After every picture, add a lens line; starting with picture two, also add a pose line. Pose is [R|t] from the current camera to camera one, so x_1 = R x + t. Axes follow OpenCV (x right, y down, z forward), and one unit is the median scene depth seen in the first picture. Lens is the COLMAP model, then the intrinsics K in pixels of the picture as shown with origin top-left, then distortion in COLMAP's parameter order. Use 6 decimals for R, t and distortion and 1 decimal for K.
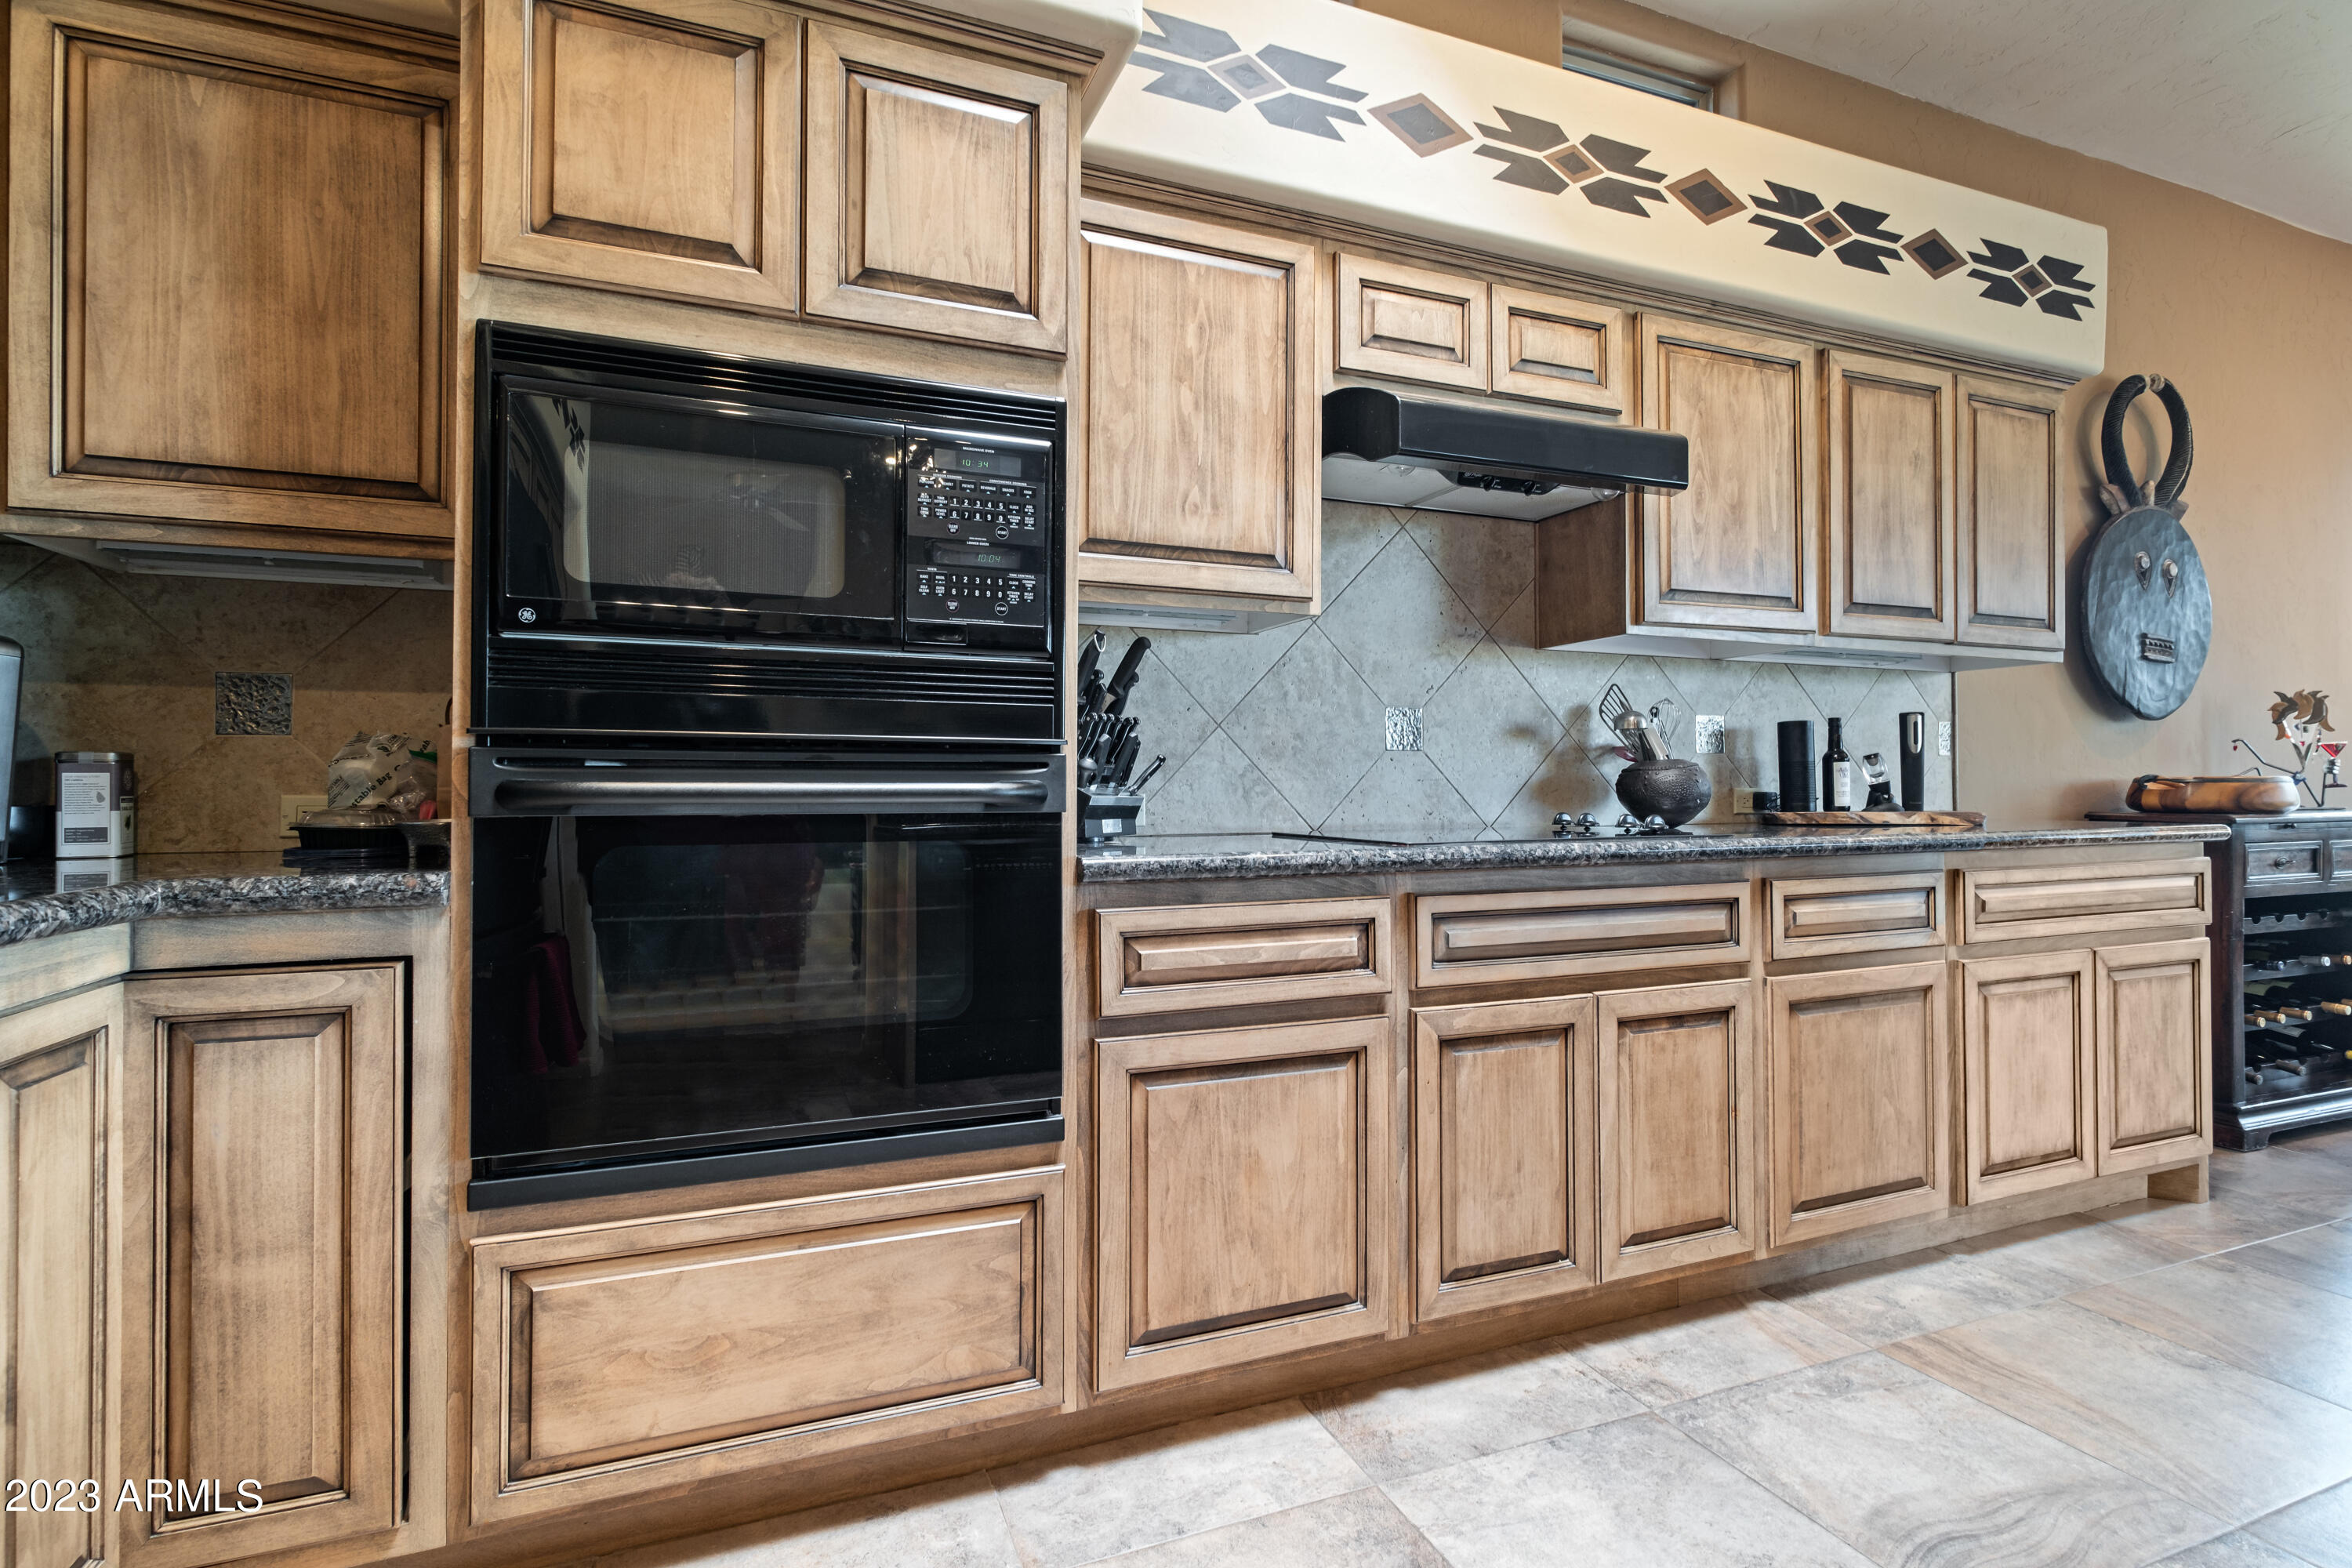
lens RADIAL K [[1126.1, 0, 1183.5], [0, 1126.1, 774.4], [0, 0, 1]] dist [0.000329, -0.000421]
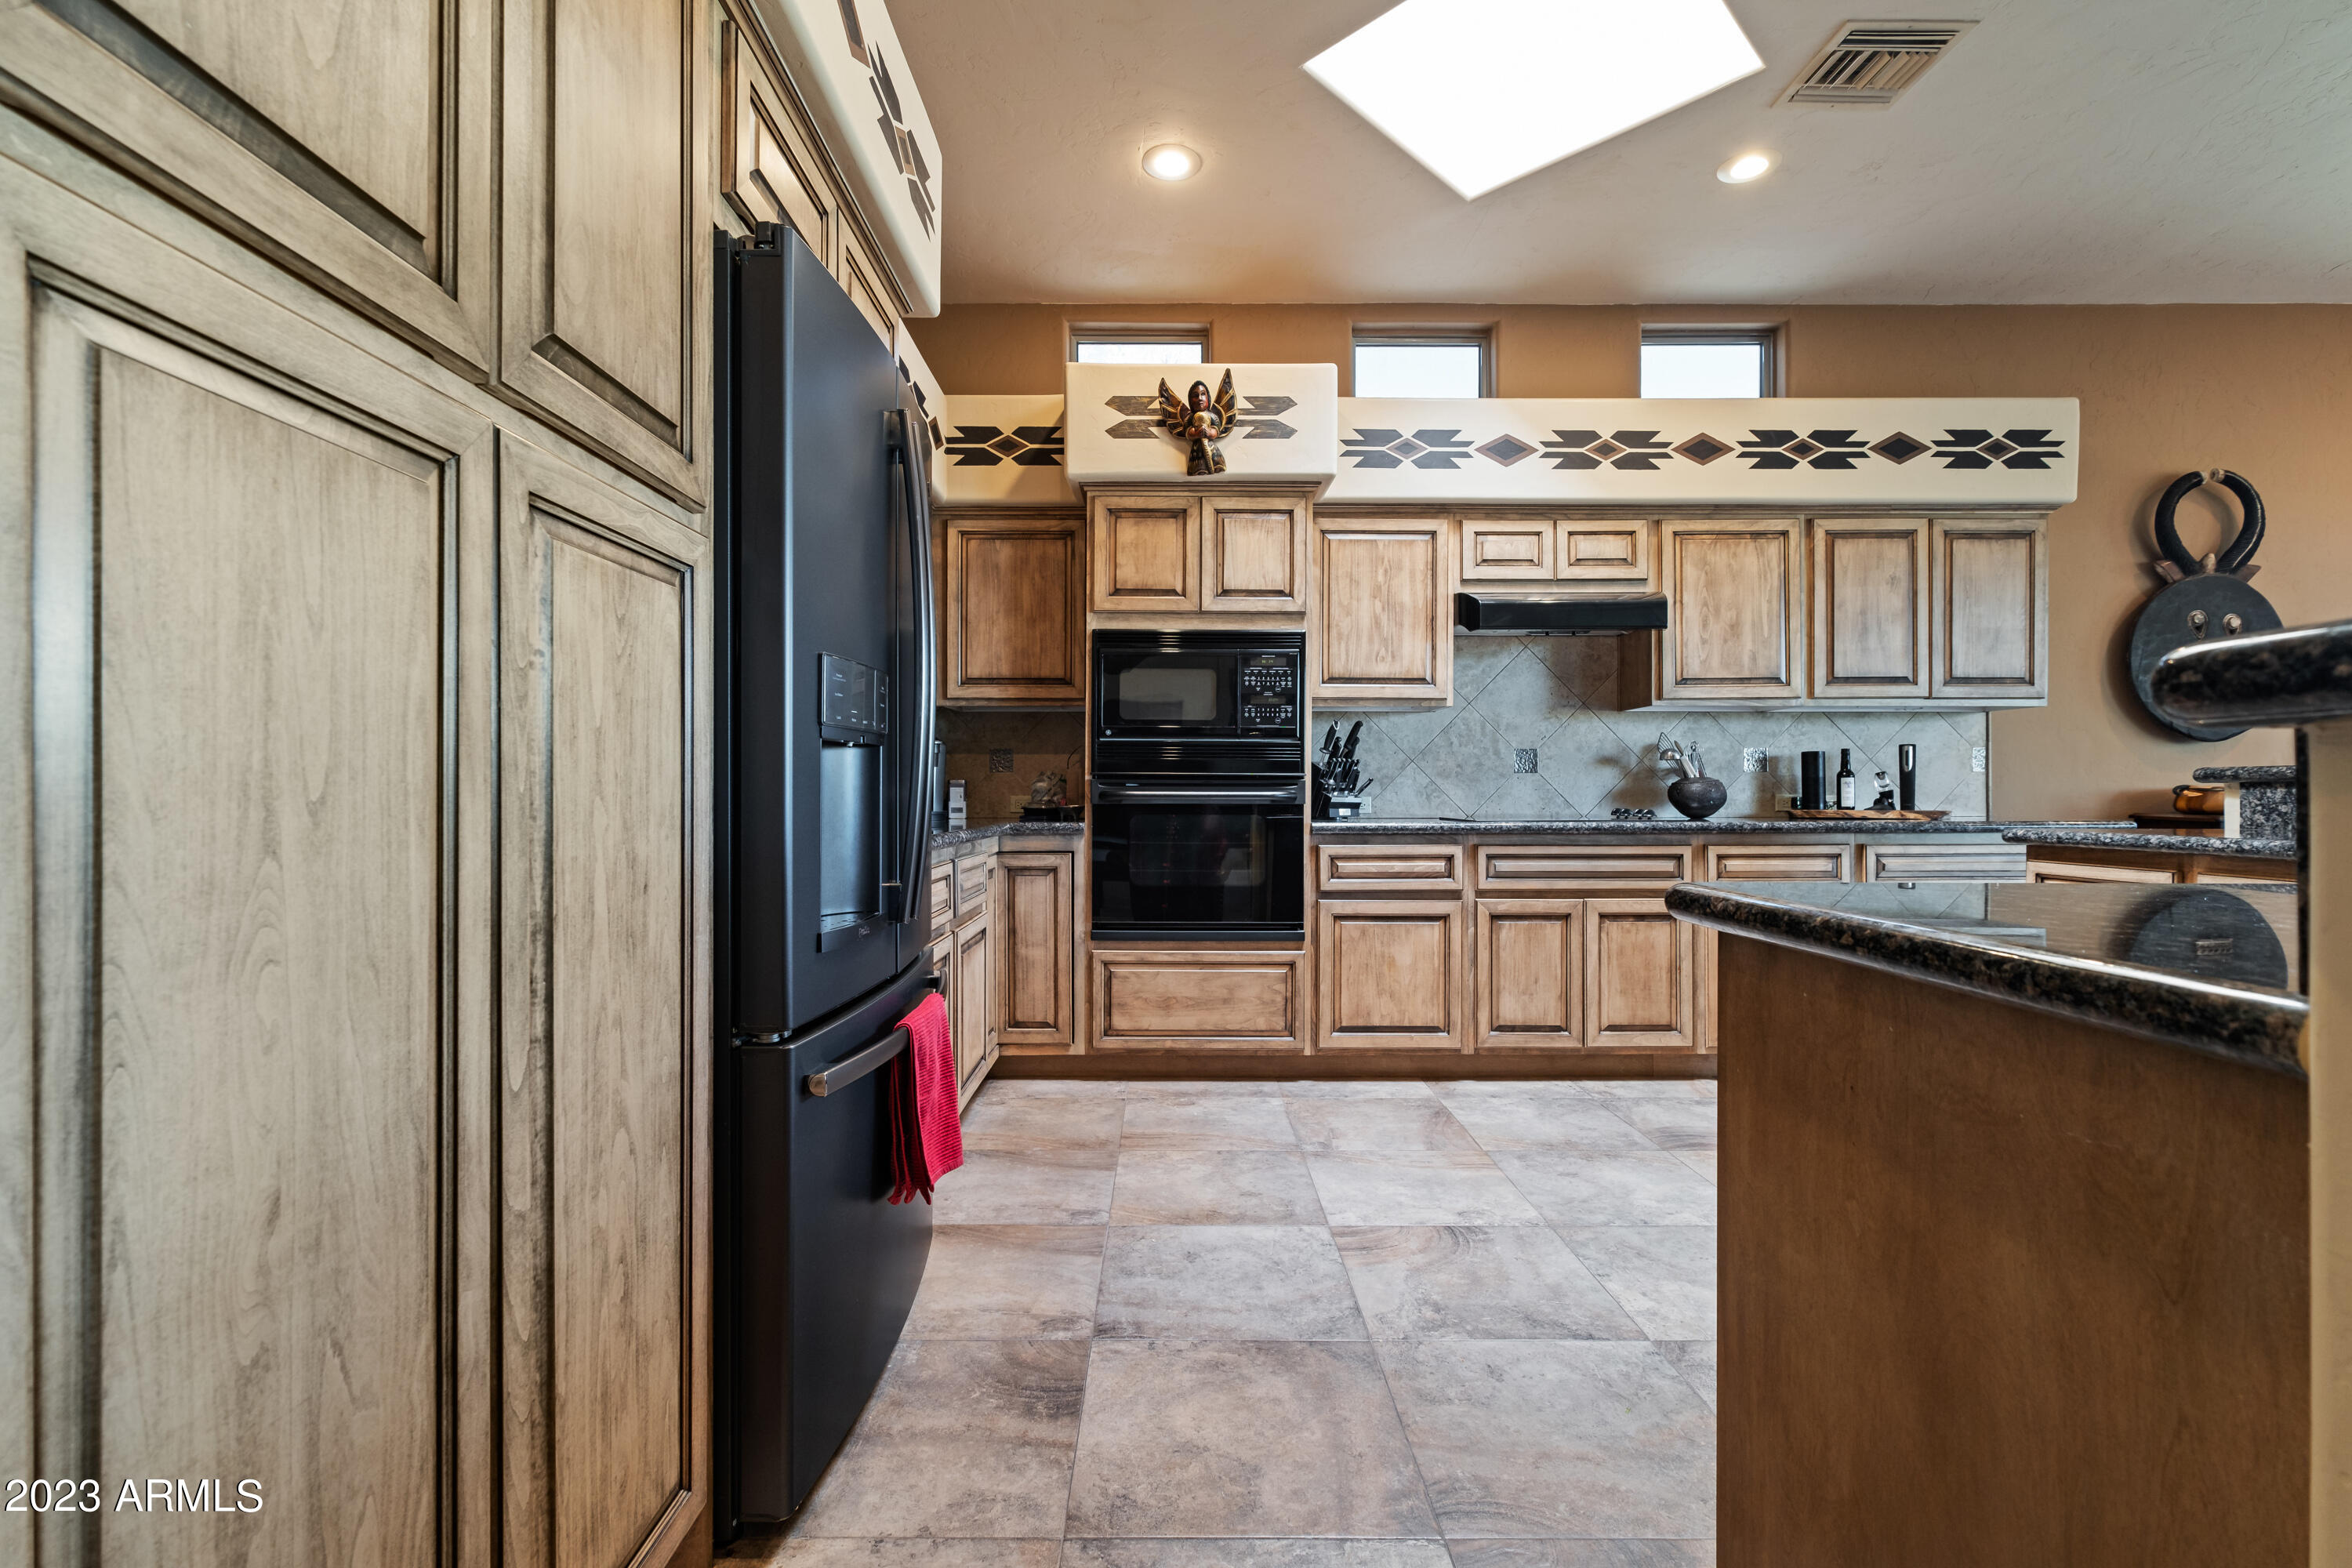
lens RADIAL K [[1126.1, 0, 1196.0], [0, 1126.1, 785.6], [0, 0, 1]] dist [0.000329, -0.000421]
pose [[0.938183, 0.000349, -0.346140, 0.416002], [0.002169, 0.999974, 0.006886, -0.018624], [0.346134, -0.007211, 0.938157, -1.089575]]
